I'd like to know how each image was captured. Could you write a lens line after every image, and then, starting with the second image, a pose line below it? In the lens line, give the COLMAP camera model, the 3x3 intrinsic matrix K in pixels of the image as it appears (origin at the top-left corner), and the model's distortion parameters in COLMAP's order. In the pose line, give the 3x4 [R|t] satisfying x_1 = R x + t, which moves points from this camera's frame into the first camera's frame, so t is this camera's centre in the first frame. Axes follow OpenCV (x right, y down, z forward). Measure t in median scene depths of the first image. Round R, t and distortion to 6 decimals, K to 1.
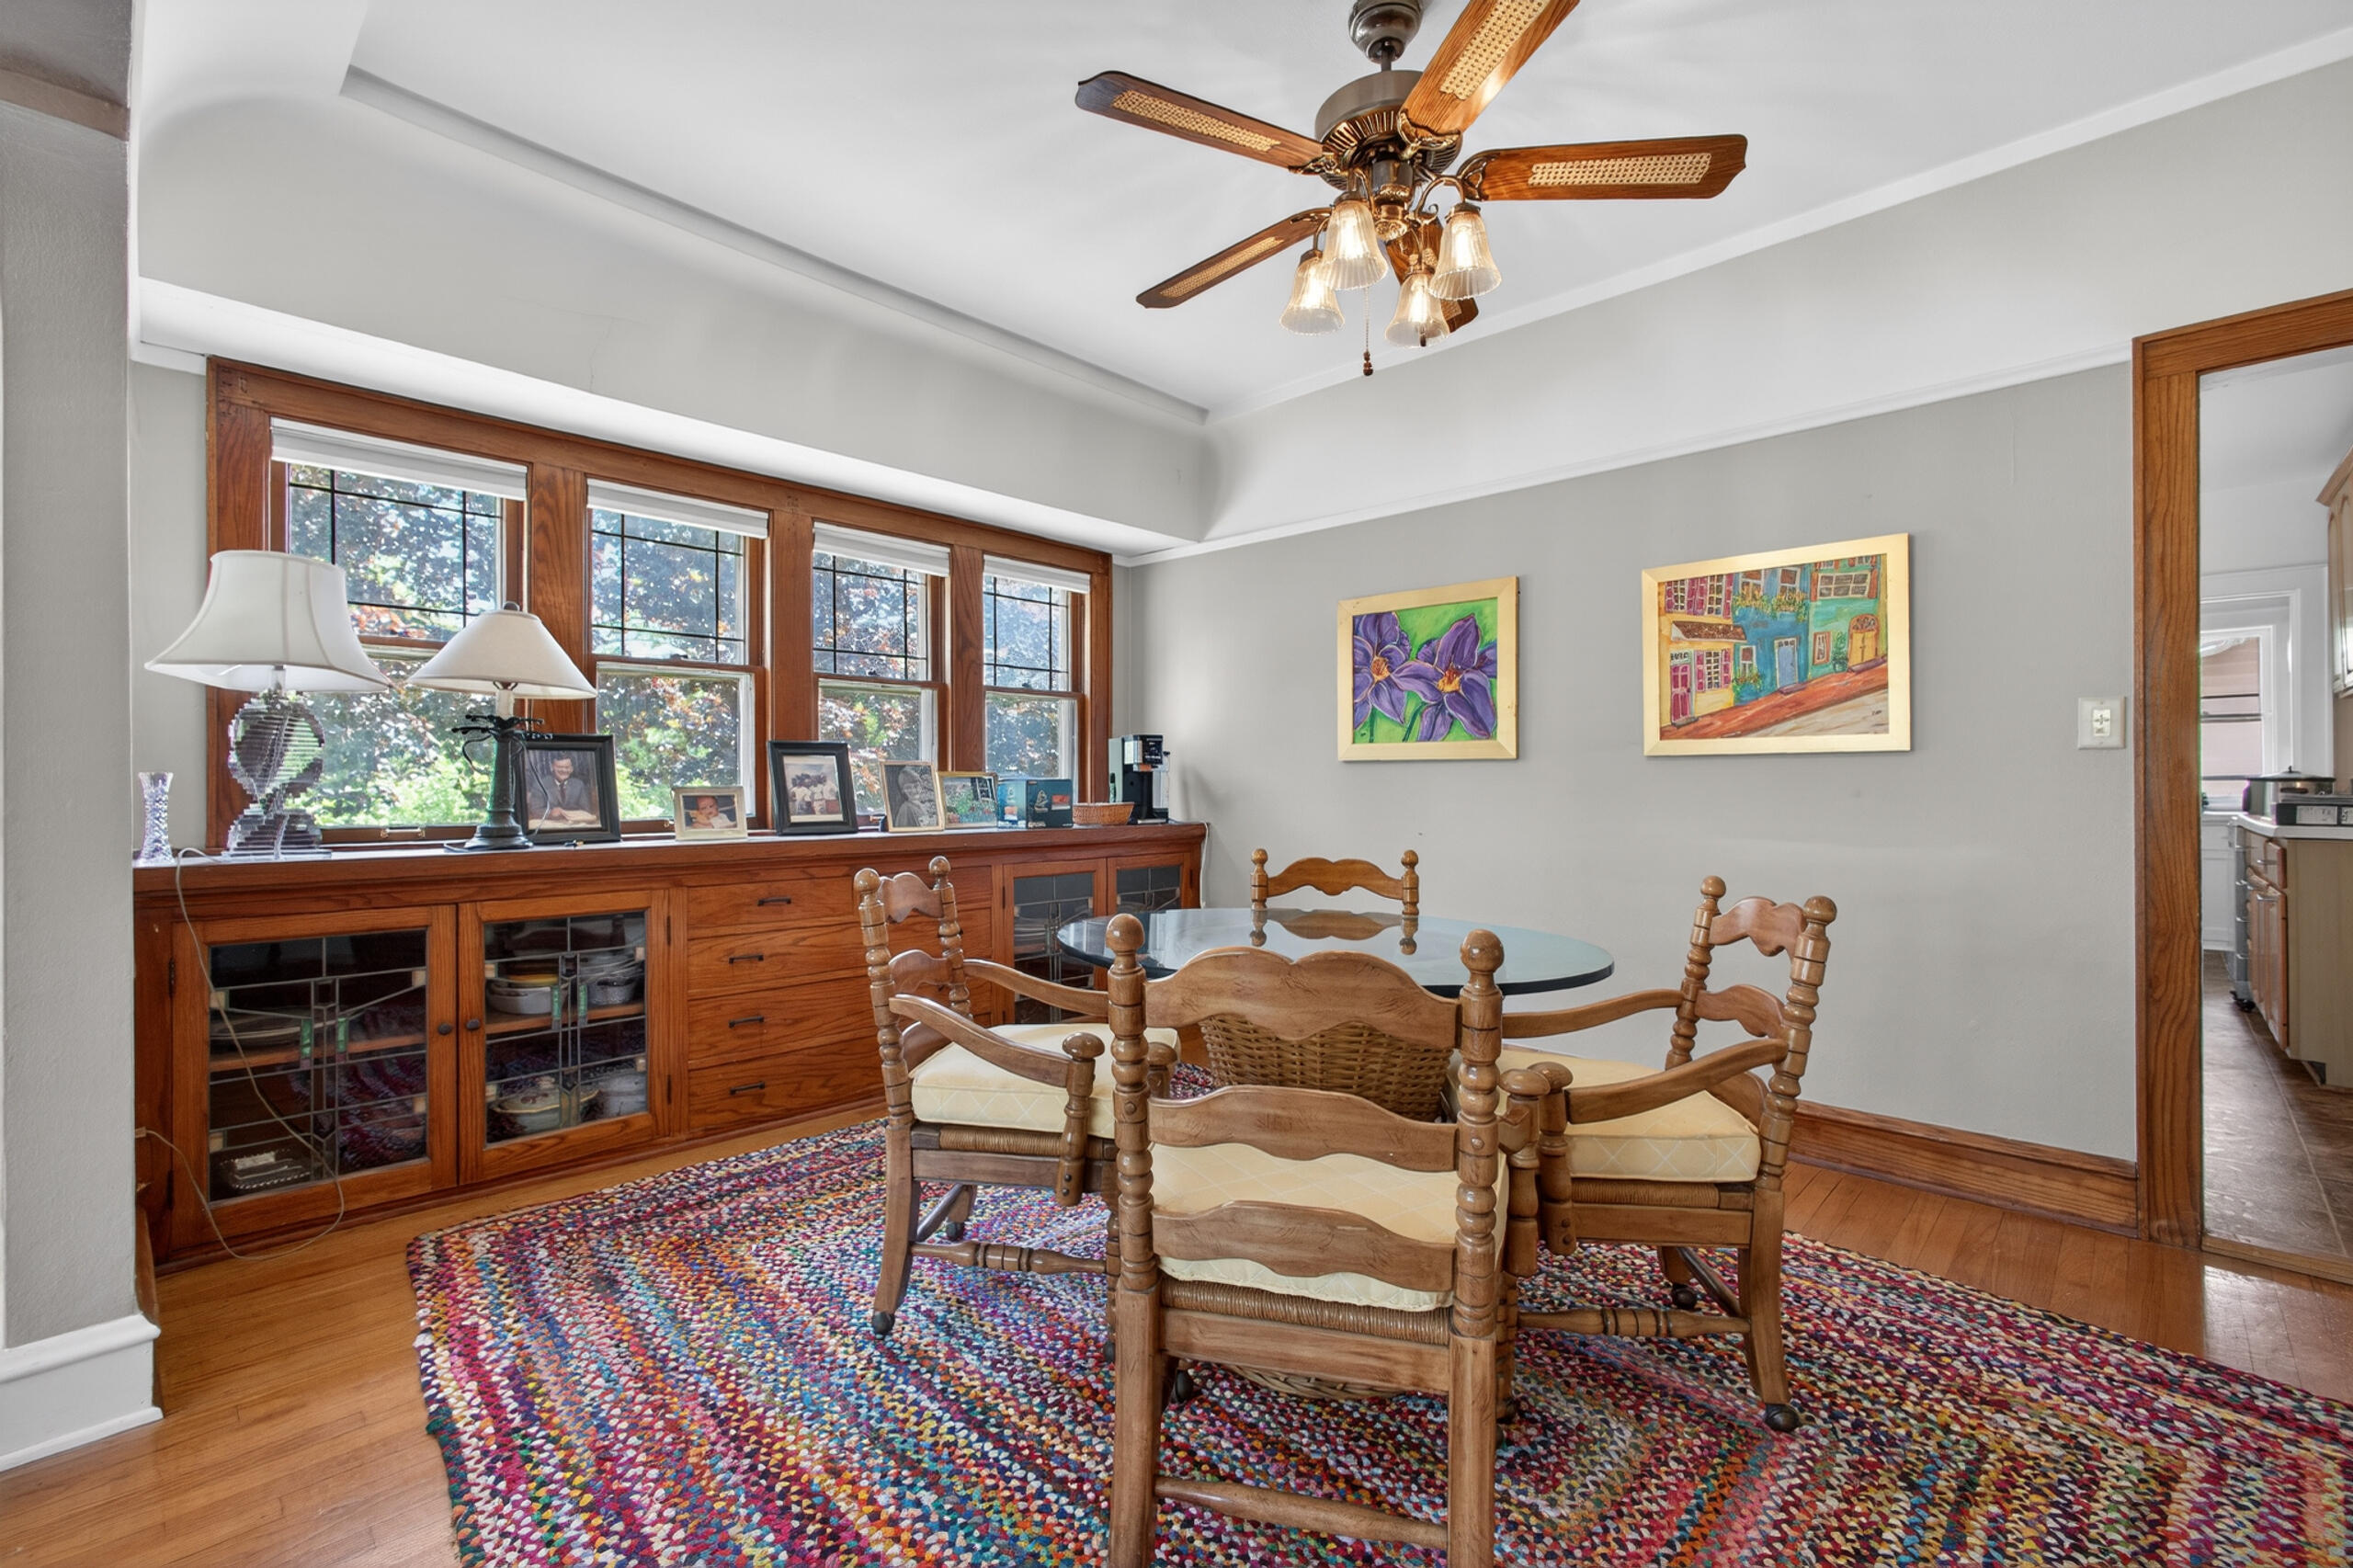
lens RADIAL K [[1043.9, 0, 1173.0], [0, 1043.9, 779.5], [0, 0, 1]] dist [-0.013184, 0.003904]
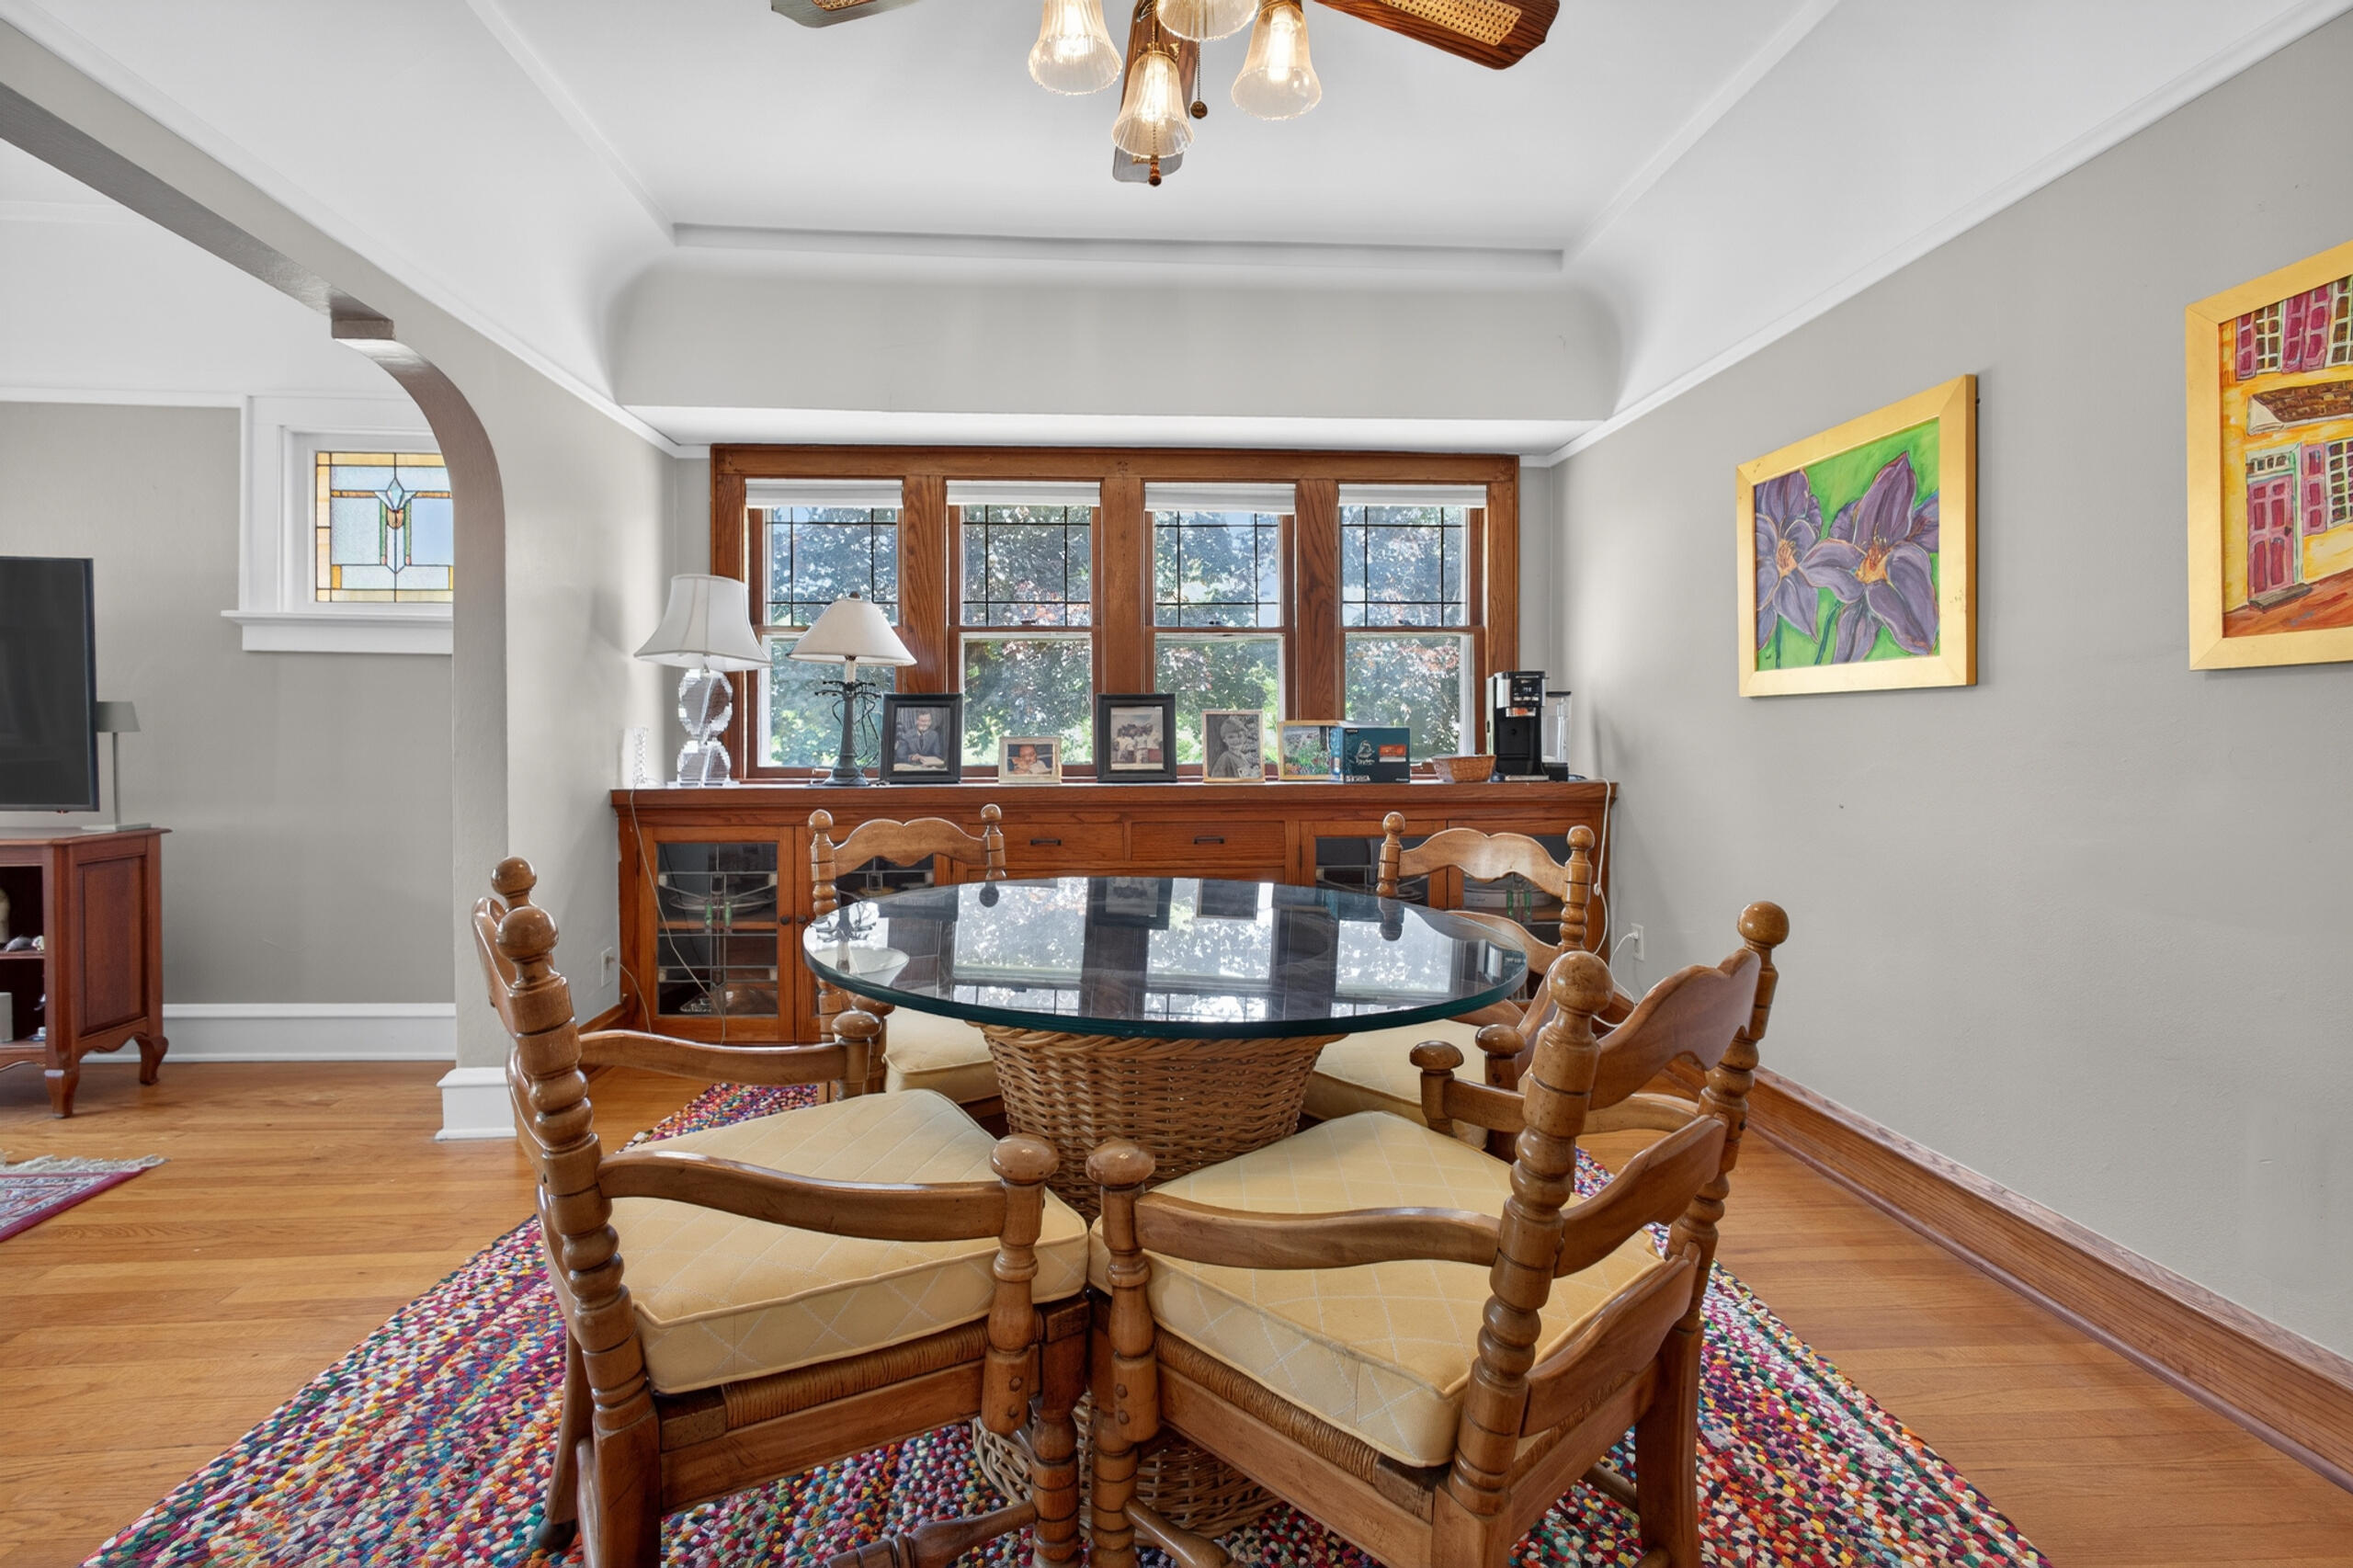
lens RADIAL K [[1043.9, 0, 1142.1], [0, 1043.9, 746.9], [0, 0, 1]] dist [-0.013184, 0.003904]
pose [[0.724294, 0.003520, -0.689482, 0.426668], [0.006894, 0.999900, 0.012346, 0.004888], [0.689456, -0.013695, 0.724198, 0.274089]]
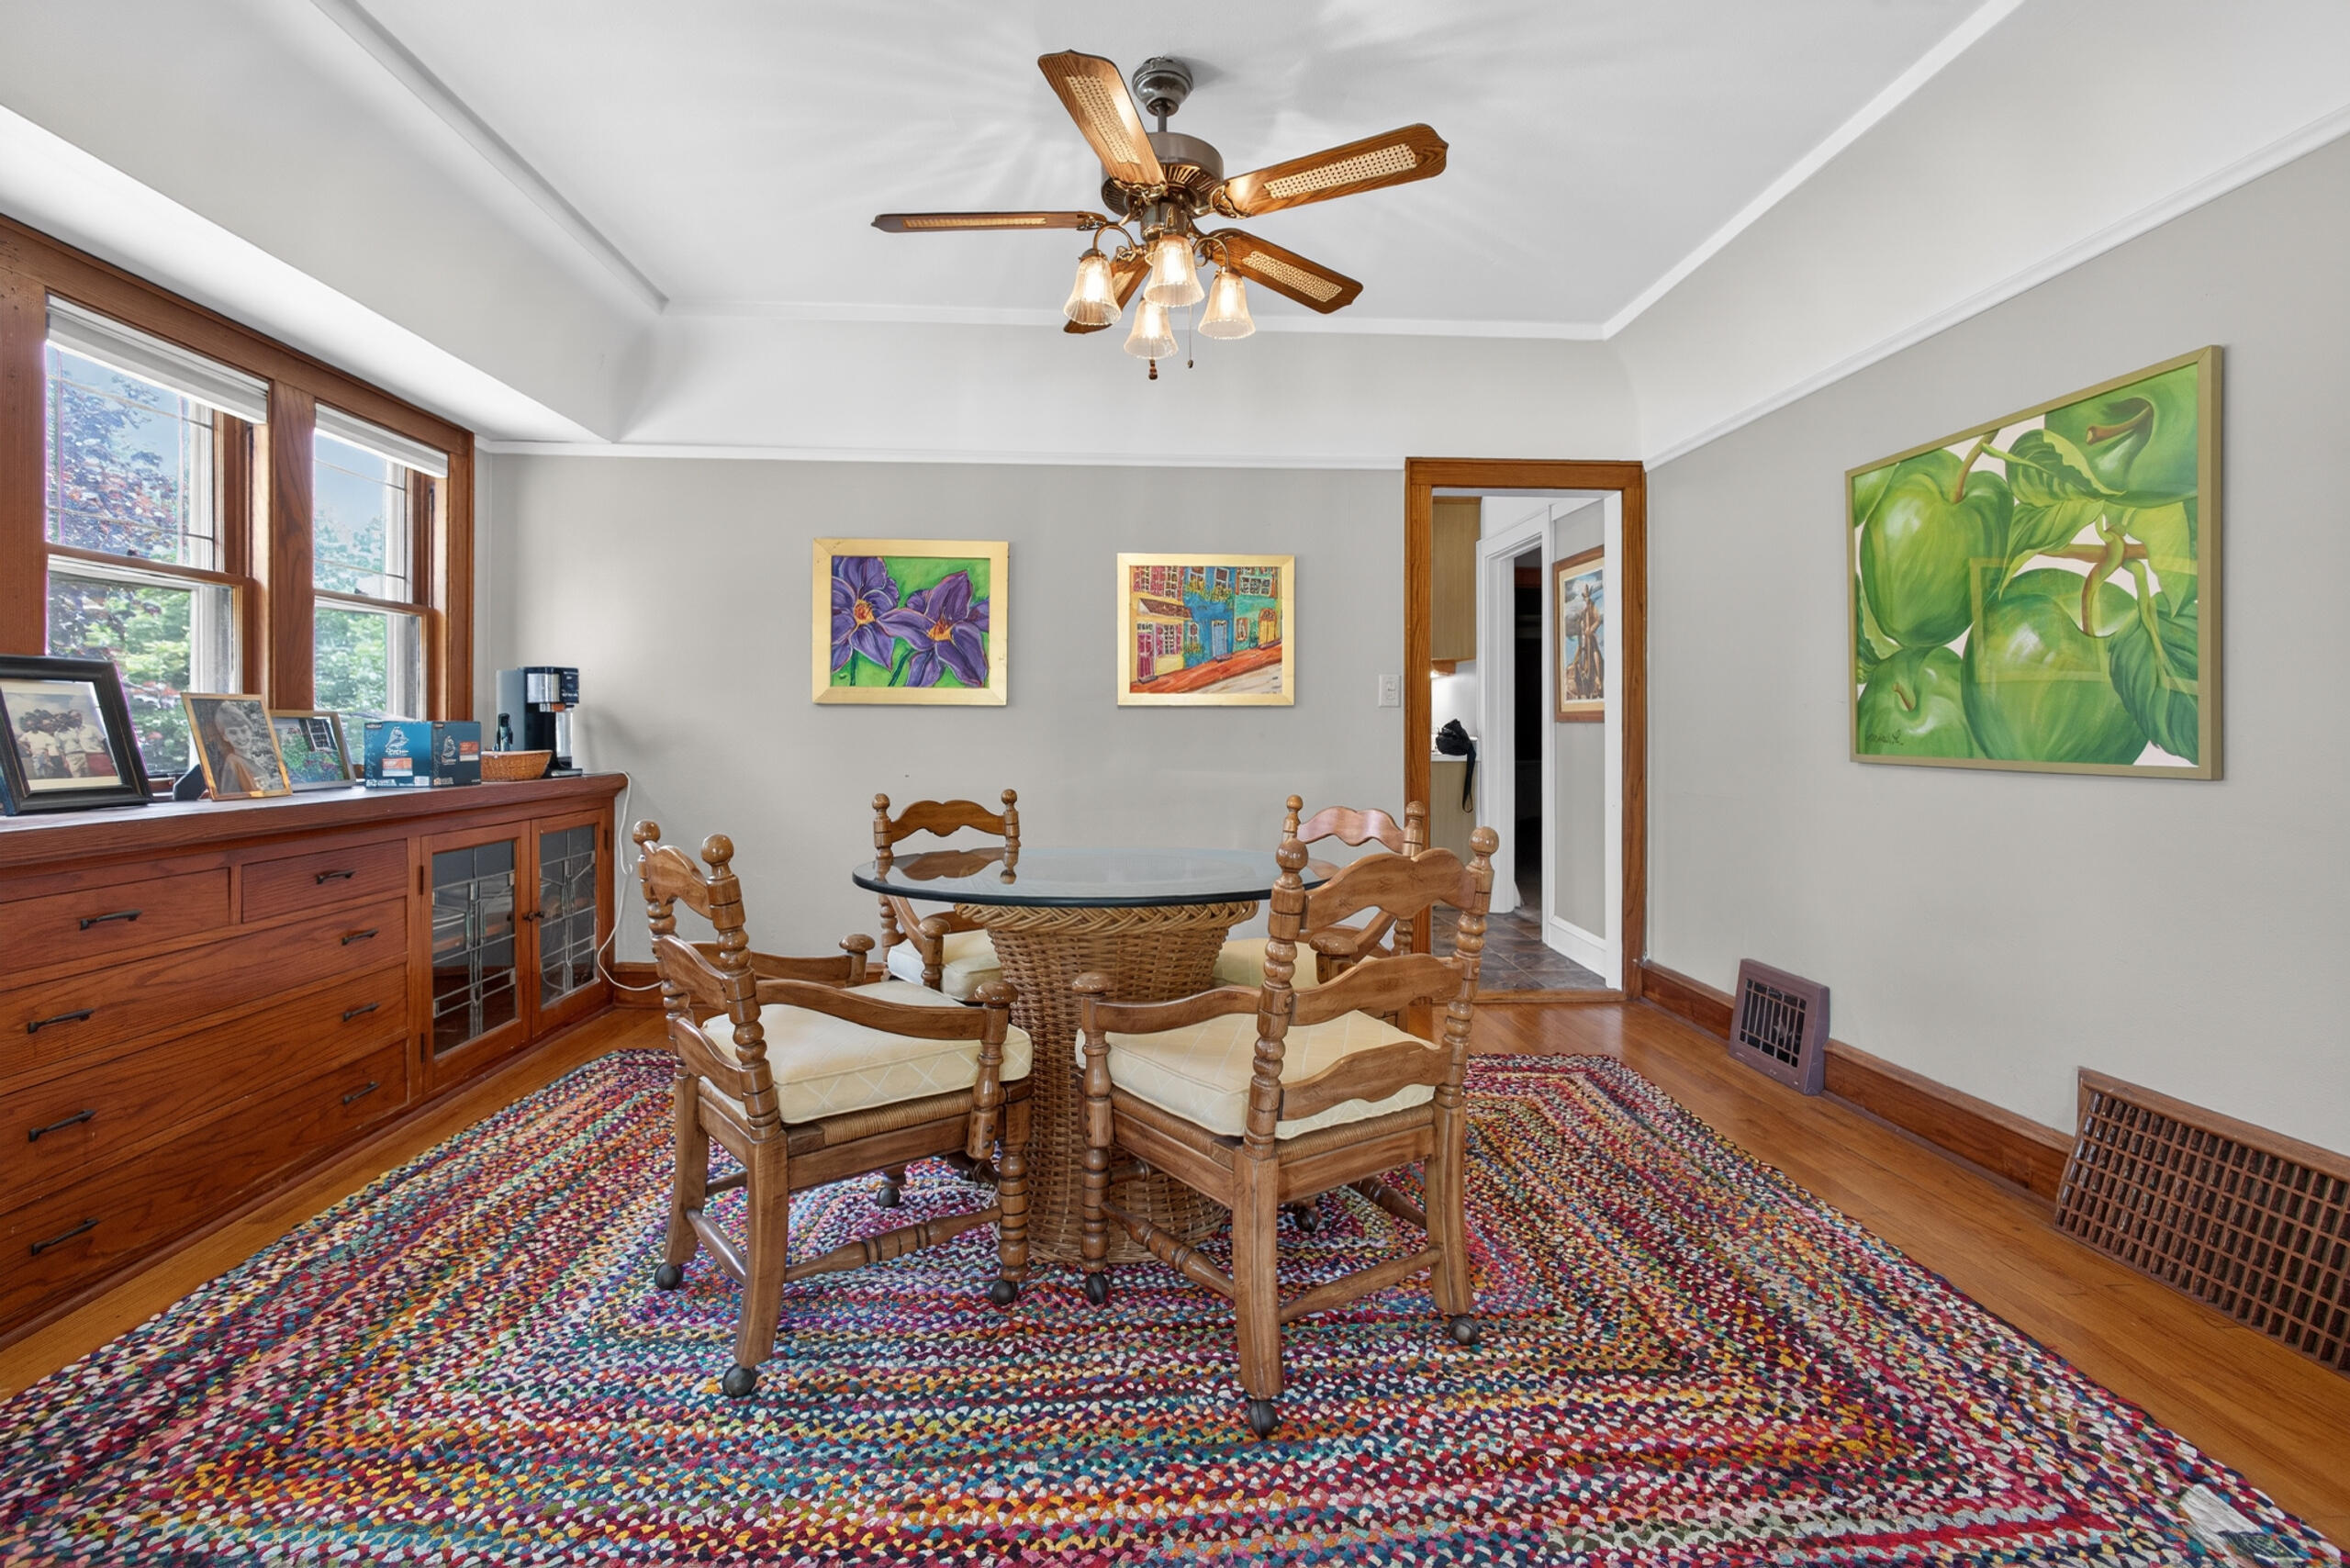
lens RADIAL K [[1042.6, 0, 1200.7], [0, 1042.6, 724.7], [0, 0, 1]] dist [-0.013184, 0.003904]
pose [[0.662839, 0.002655, 0.748757, -0.398453], [-0.005012, 0.999987, 0.000891, -0.001316], [-0.748745, -0.004343, 0.662844, 0.112276]]
